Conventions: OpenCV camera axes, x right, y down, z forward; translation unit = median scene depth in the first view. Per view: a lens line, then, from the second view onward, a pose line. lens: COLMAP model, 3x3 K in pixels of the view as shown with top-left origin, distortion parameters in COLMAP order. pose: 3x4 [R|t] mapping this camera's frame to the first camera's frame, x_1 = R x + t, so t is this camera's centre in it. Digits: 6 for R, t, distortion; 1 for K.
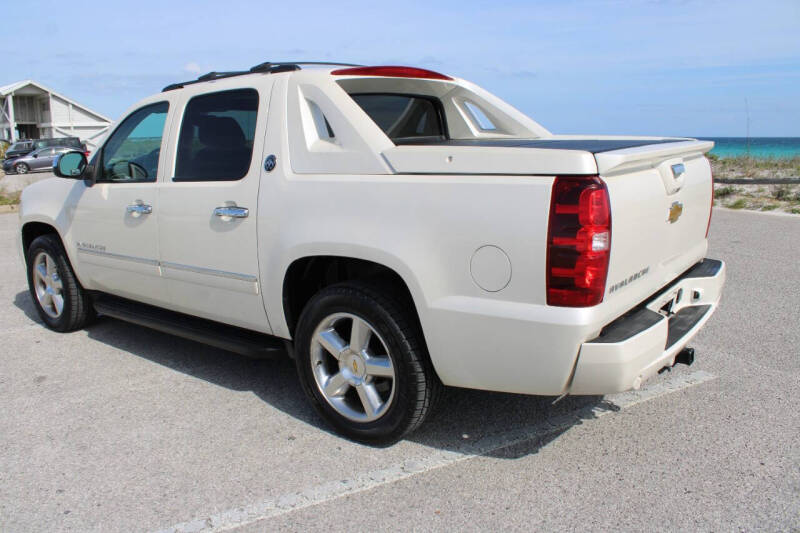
lens RADIAL K [[664.0, 0, 397.1], [0, 664.0, 266.3], [0, 0, 1]] dist [-0.159876, 0.137444]
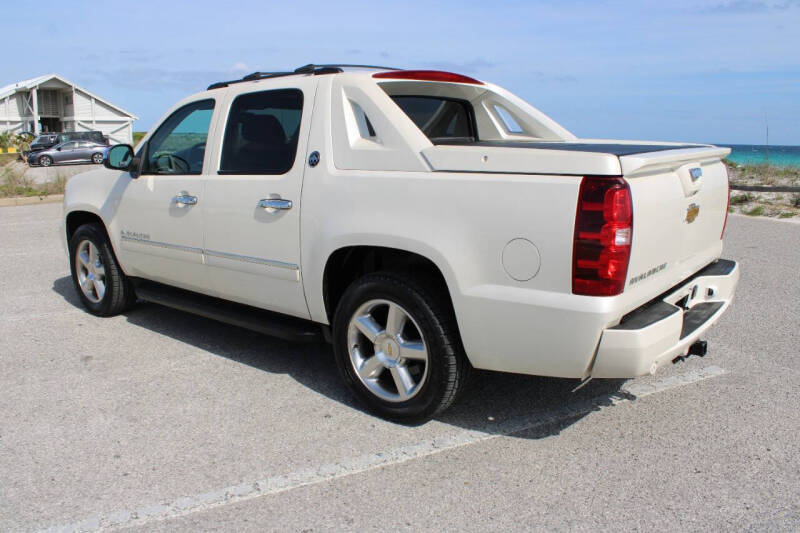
lens RADIAL K [[664.0, 0, 398.7], [0, 664.0, 268.4], [0, 0, 1]] dist [-0.159876, 0.137444]
pose [[0.999506, 0.023998, -0.020270, -0.028958], [-0.023950, 0.999710, 0.002601, 0.015113], [0.020327, -0.002114, 0.999791, -0.070963]]
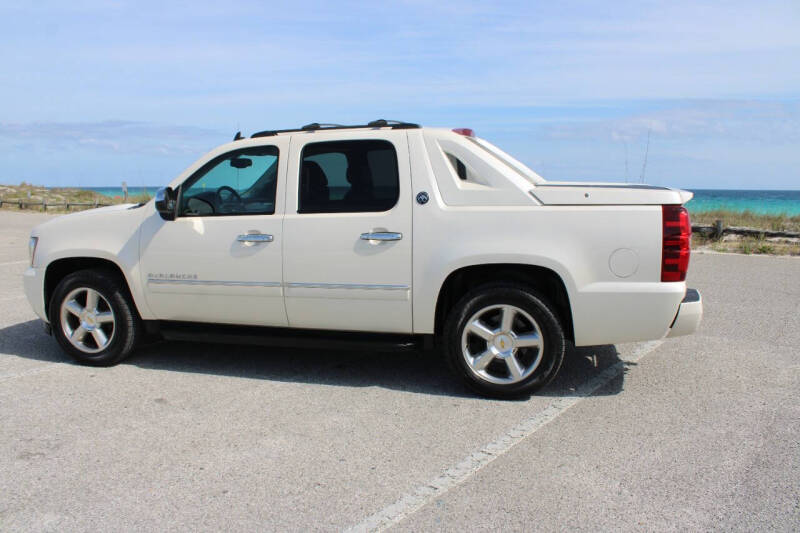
lens RADIAL K [[664.0, 0, 398.0], [0, 664.0, 265.6], [0, 0, 1]] dist [-0.159876, 0.137444]
pose [[0.918216, -0.034064, 0.394613, -0.761135], [0.063046, 0.996162, -0.060709, 0.055147], [-0.391031, 0.080622, 0.916840, -0.183734]]
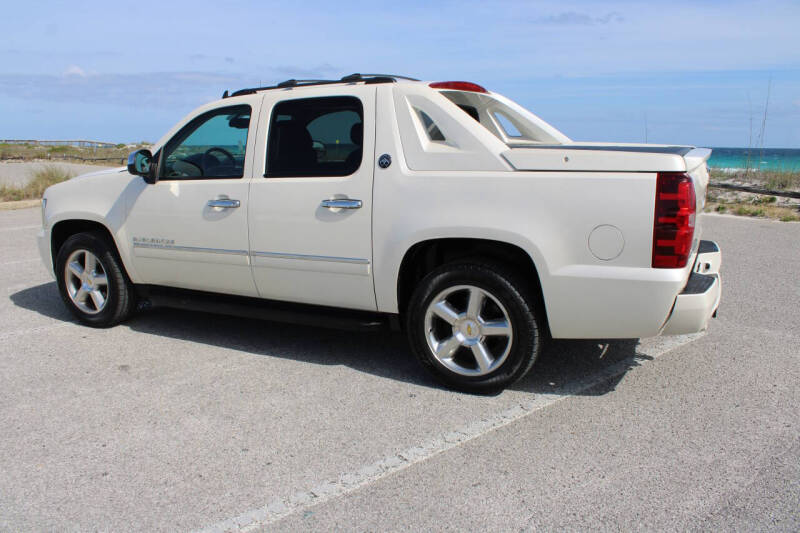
lens RADIAL K [[664.0, 0, 396.9], [0, 664.0, 267.1], [0, 0, 1]] dist [-0.159876, 0.137444]
pose [[0.980241, -0.024380, 0.196300, -0.404242], [0.026043, 0.999643, -0.005894, 0.038002], [-0.196087, 0.010890, 0.980526, -0.150895]]
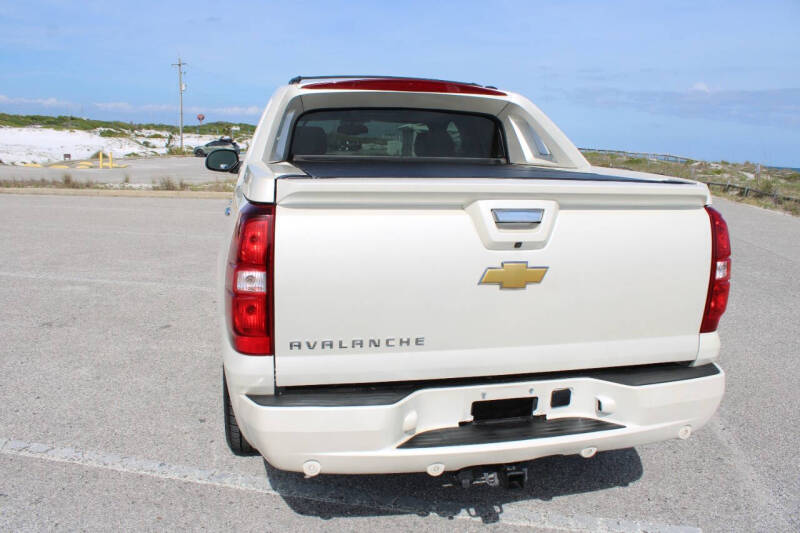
lens RADIAL K [[664.0, 0, 391.8], [0, 664.0, 271.8], [0, 0, 1]] dist [-0.159876, 0.137444]
pose [[0.771685, 0.169710, -0.612944, 0.690496], [-0.178442, 0.982805, 0.047461, -0.087667], [0.610459, 0.072750, 0.788699, 0.309438]]
